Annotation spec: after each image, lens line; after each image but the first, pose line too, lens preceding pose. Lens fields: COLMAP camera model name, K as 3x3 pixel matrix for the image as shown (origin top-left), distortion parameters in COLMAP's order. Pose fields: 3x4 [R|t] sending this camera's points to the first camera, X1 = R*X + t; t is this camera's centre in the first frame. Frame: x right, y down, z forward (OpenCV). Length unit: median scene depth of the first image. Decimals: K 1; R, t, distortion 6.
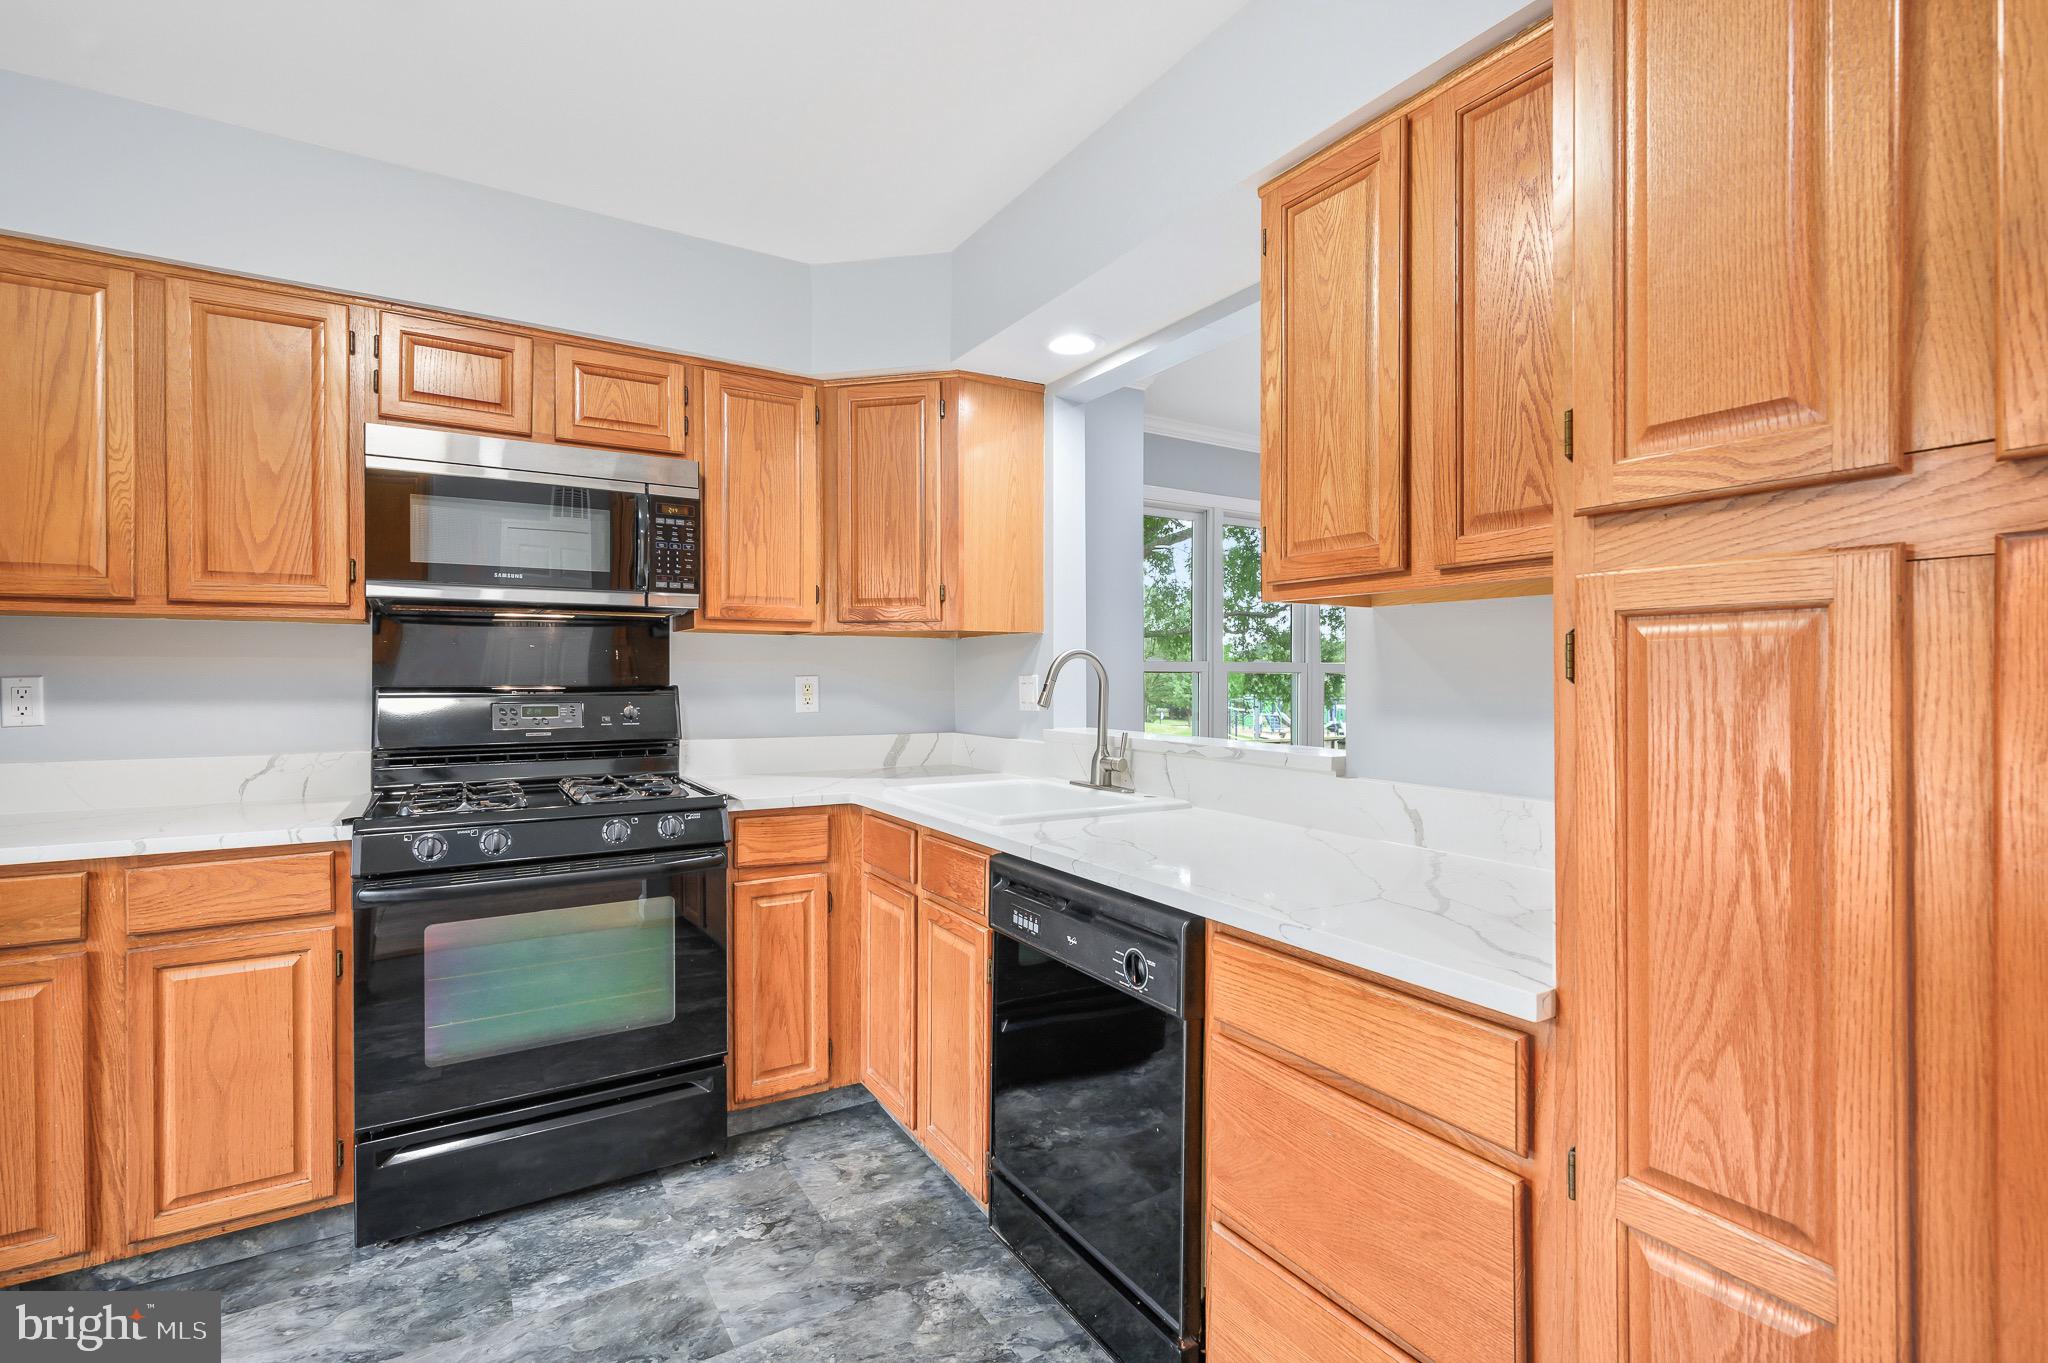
lens RADIAL K [[953.8, 0, 1027.8], [0, 953.8, 674.1], [0, 0, 1]] dist [0.002622, -0.001247]
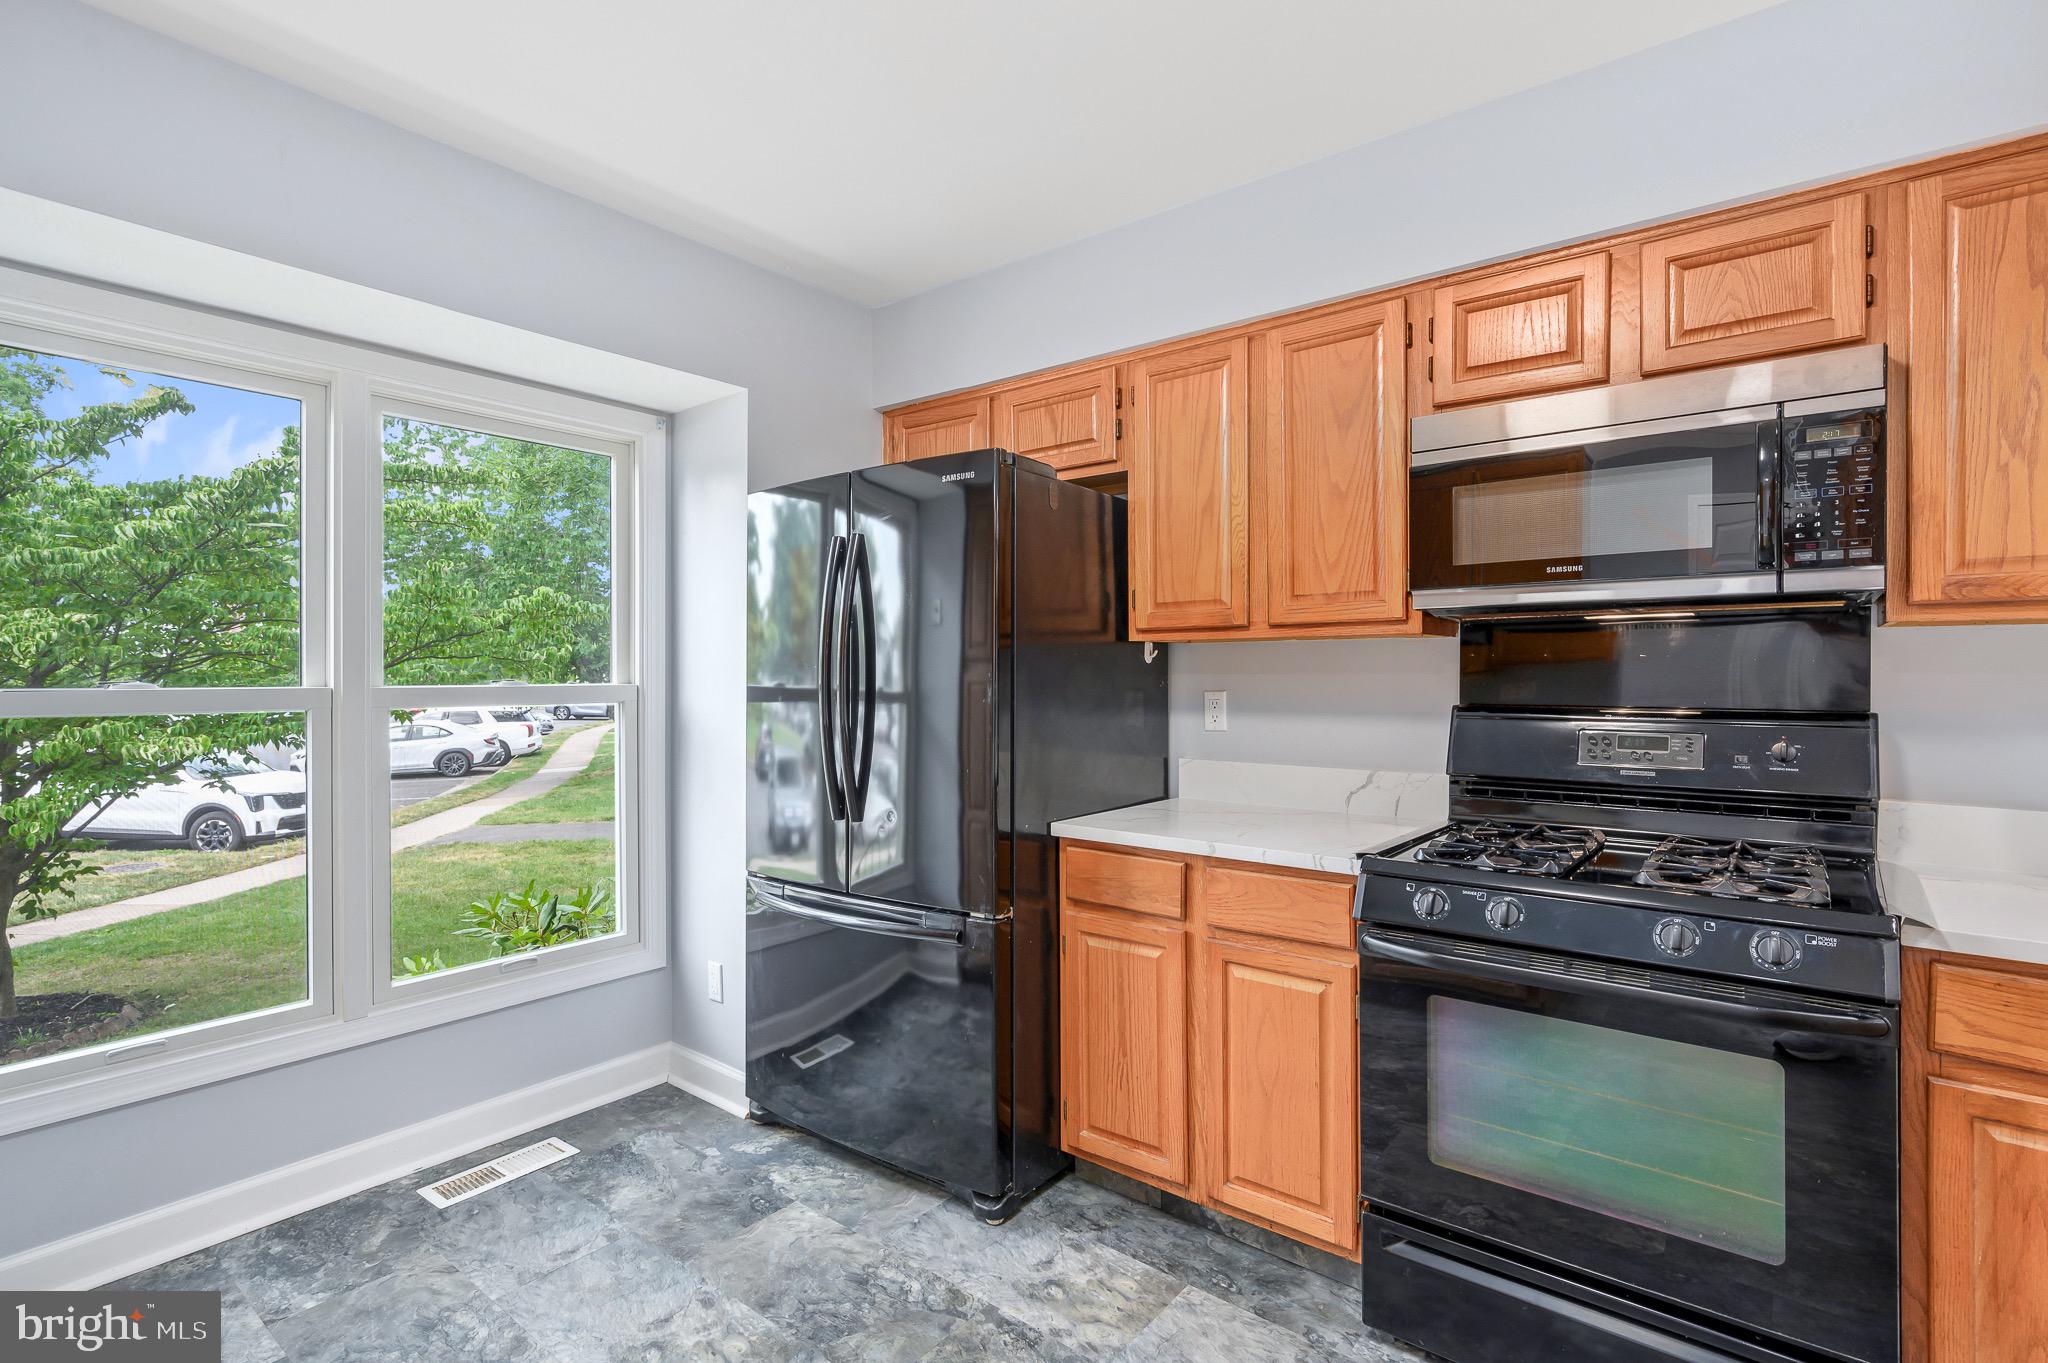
lens RADIAL K [[953.8, 0, 1047.8], [0, 953.8, 681.2], [0, 0, 1]] dist [0.002622, -0.001247]
pose [[0.344398, 0.005836, -0.938806, 0.045036], [0.001908, 0.999974, 0.006917, -0.020150], [0.938822, -0.004173, 0.344378, 0.375085]]
